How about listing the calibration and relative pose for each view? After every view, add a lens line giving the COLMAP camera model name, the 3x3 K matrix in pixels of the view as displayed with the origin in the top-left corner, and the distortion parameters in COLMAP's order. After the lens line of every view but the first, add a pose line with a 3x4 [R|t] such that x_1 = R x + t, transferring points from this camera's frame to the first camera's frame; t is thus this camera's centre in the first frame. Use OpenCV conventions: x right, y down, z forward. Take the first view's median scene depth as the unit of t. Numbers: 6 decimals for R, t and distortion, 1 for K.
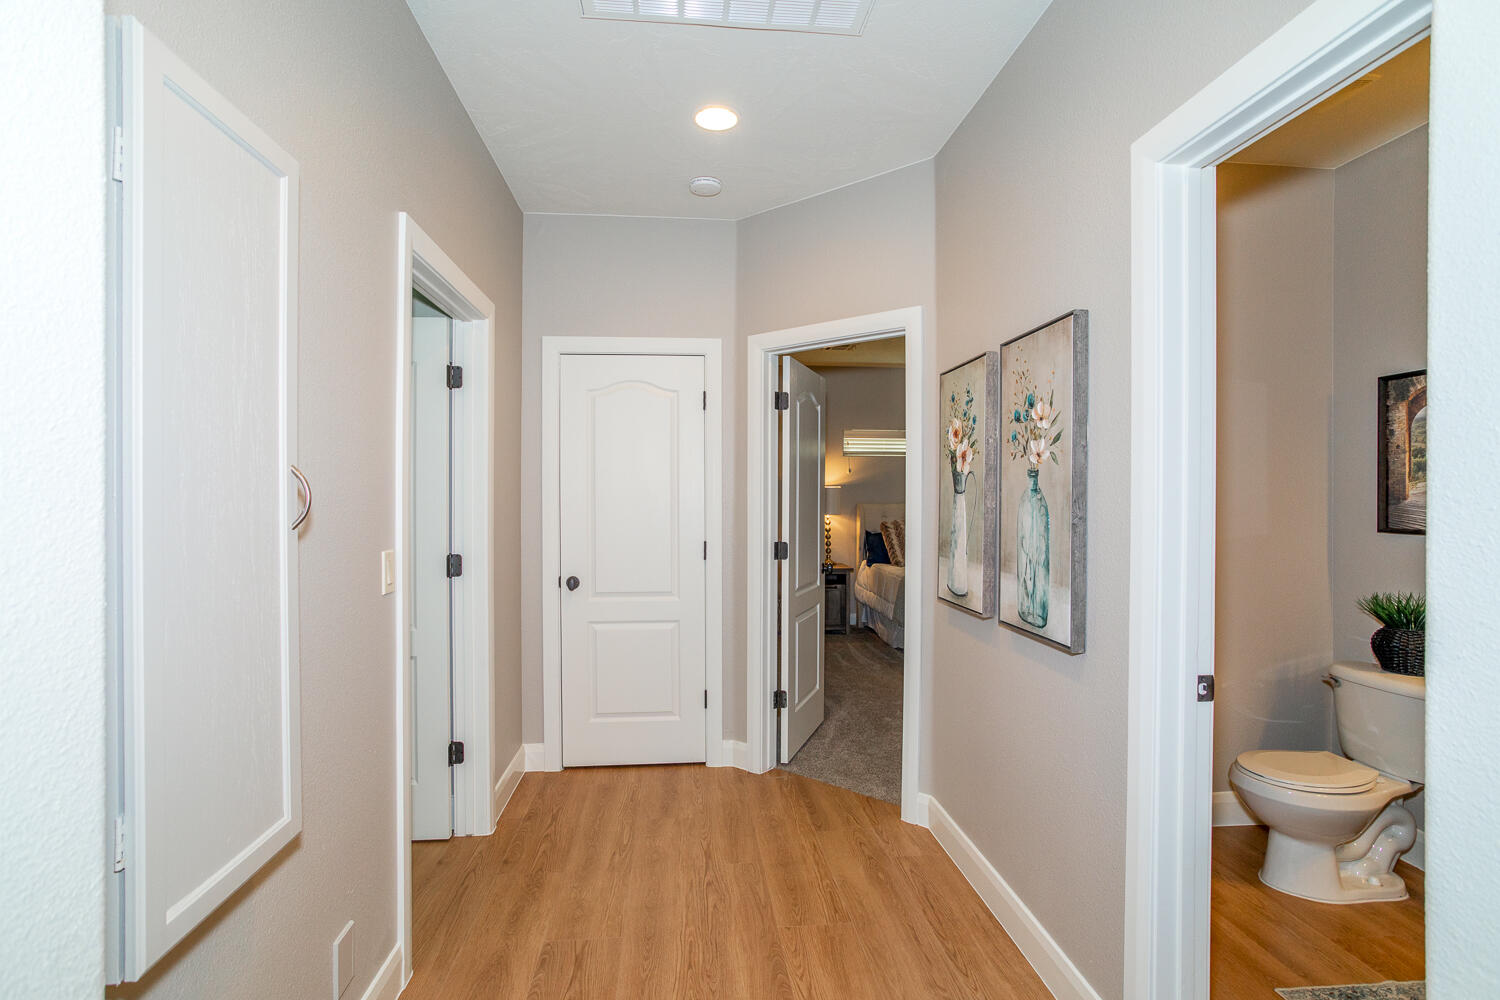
lens RADIAL K [[728.6, 0, 745.5], [0, 728.6, 499.8], [0, 0, 1]] dist [-0.040309, 0.023077]
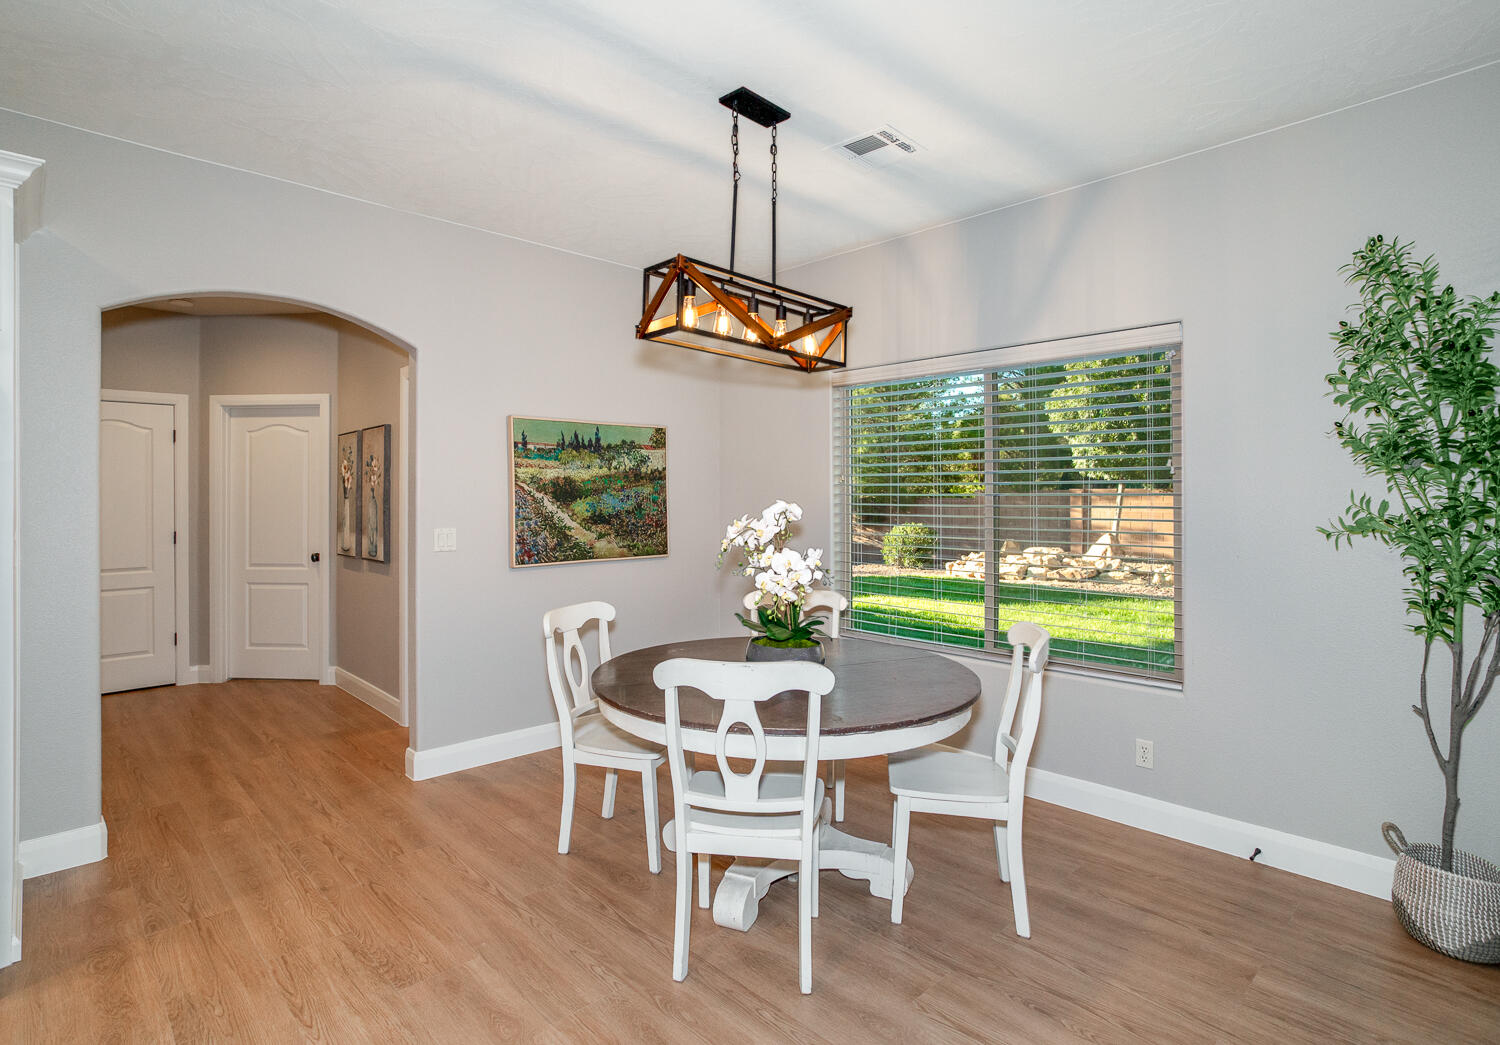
lens RADIAL K [[771.7, 0, 740.4], [0, 771.7, 498.0], [0, 0, 1]] dist [-0.004907, -0.000278]
pose [[0.798051, -0.004177, 0.602576, -0.106811], [0.006758, 0.999975, -0.002019, 0.001291], [-0.602552, 0.005683, 0.798059, -1.243744]]
